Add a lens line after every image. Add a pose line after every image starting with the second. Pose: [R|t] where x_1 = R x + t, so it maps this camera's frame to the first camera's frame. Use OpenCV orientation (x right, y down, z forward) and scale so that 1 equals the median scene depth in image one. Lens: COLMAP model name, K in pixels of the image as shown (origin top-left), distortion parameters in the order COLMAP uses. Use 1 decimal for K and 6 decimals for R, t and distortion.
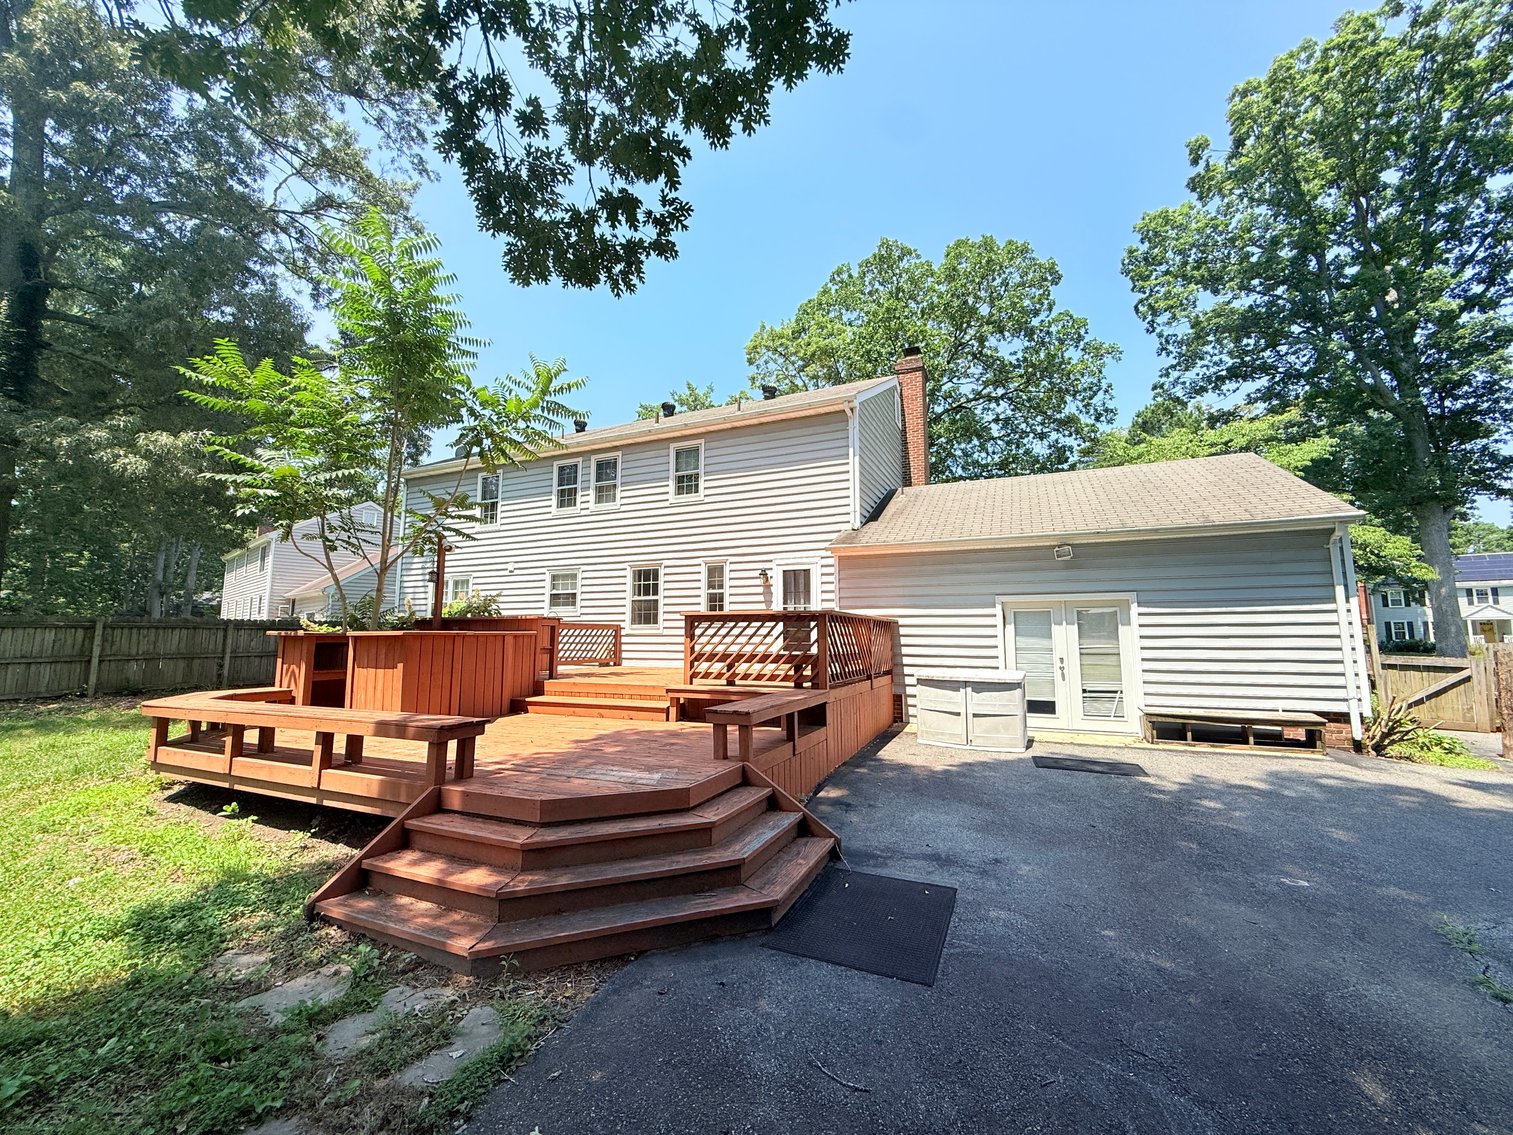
lens RADIAL K [[611.0, 0, 756.5], [0, 611.0, 567.5], [0, 0, 1]] dist [0.000168, -0.000267]
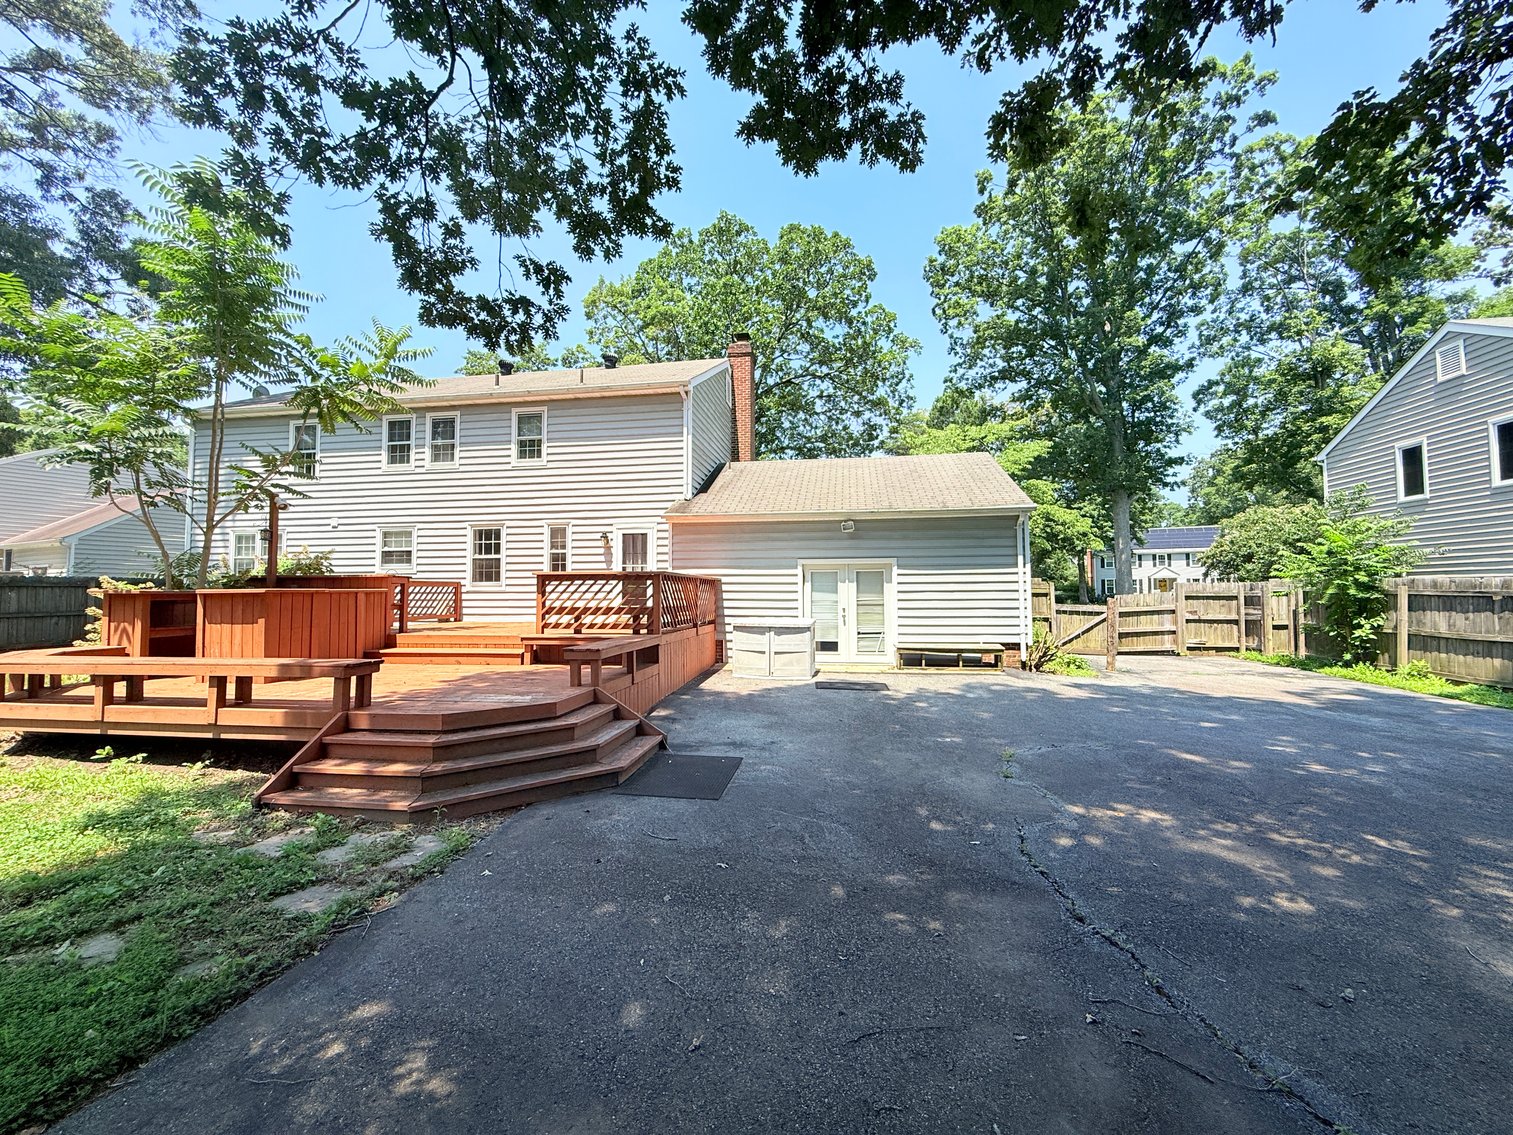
lens RADIAL K [[611.0, 0, 756.5], [0, 611.0, 567.5], [0, 0, 1]] dist [0.000168, -0.000267]
pose [[0.965004, 0.006438, 0.262155, -0.015048], [-0.025101, 0.997376, 0.067906, -0.018350], [-0.261029, -0.072110, 0.962634, -0.167181]]
